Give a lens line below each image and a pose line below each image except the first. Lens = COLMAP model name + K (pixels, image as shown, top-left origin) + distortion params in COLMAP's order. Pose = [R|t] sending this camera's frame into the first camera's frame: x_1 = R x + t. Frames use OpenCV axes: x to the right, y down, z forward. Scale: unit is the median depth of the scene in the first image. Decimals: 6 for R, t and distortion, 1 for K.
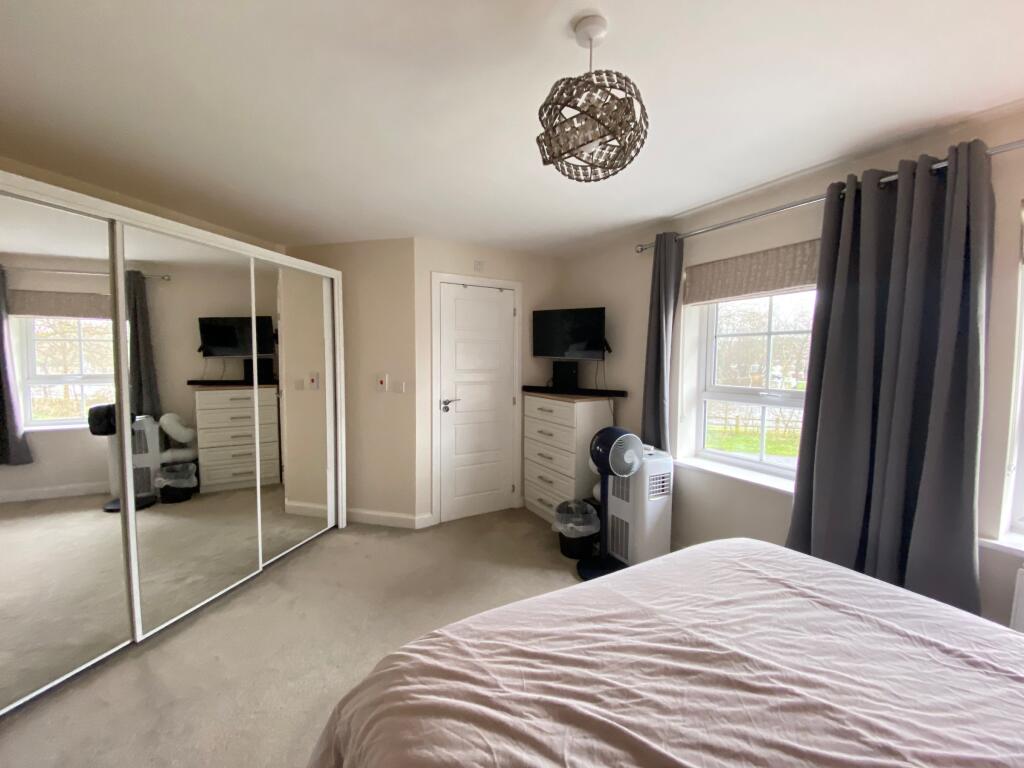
lens RADIAL K [[412.9, 0, 509.4], [0, 412.9, 383.0], [0, 0, 1]] dist [0.030069, -0.024776]
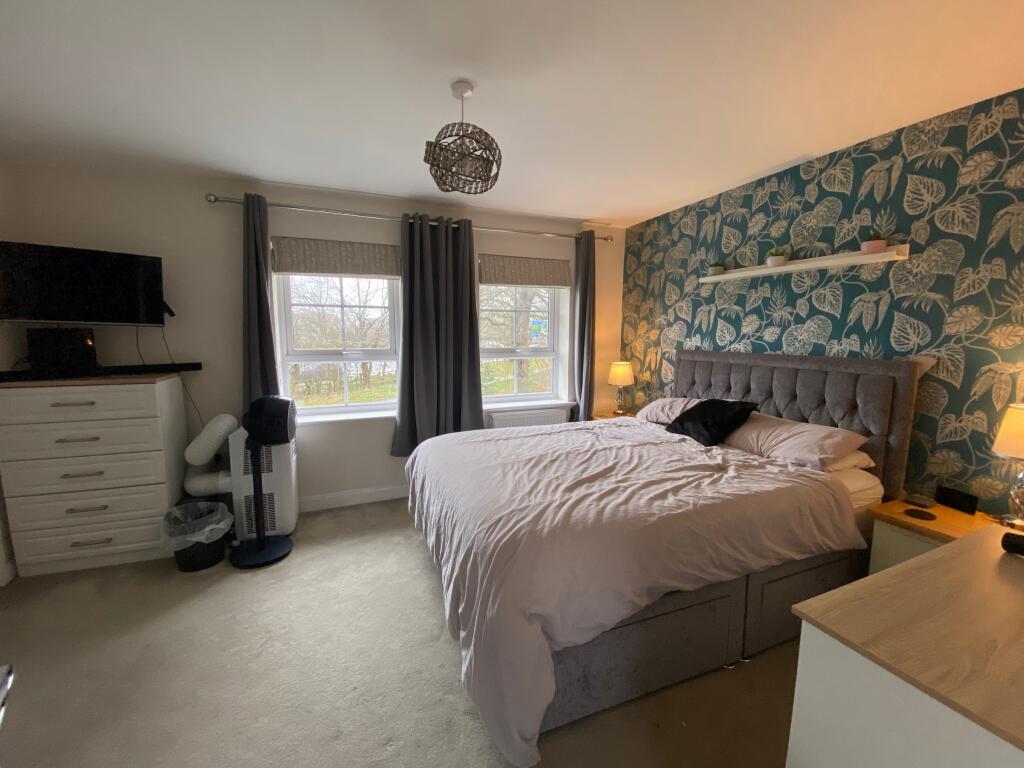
lens RADIAL K [[412.9, 0, 509.4], [0, 412.9, 383.0], [0, 0, 1]] dist [0.030069, -0.024776]
pose [[0.140910, -0.125896, 0.981985, -1.420854], [0.063039, 0.991010, 0.118007, -0.003061], [-0.988013, 0.045275, 0.147580, 0.723391]]
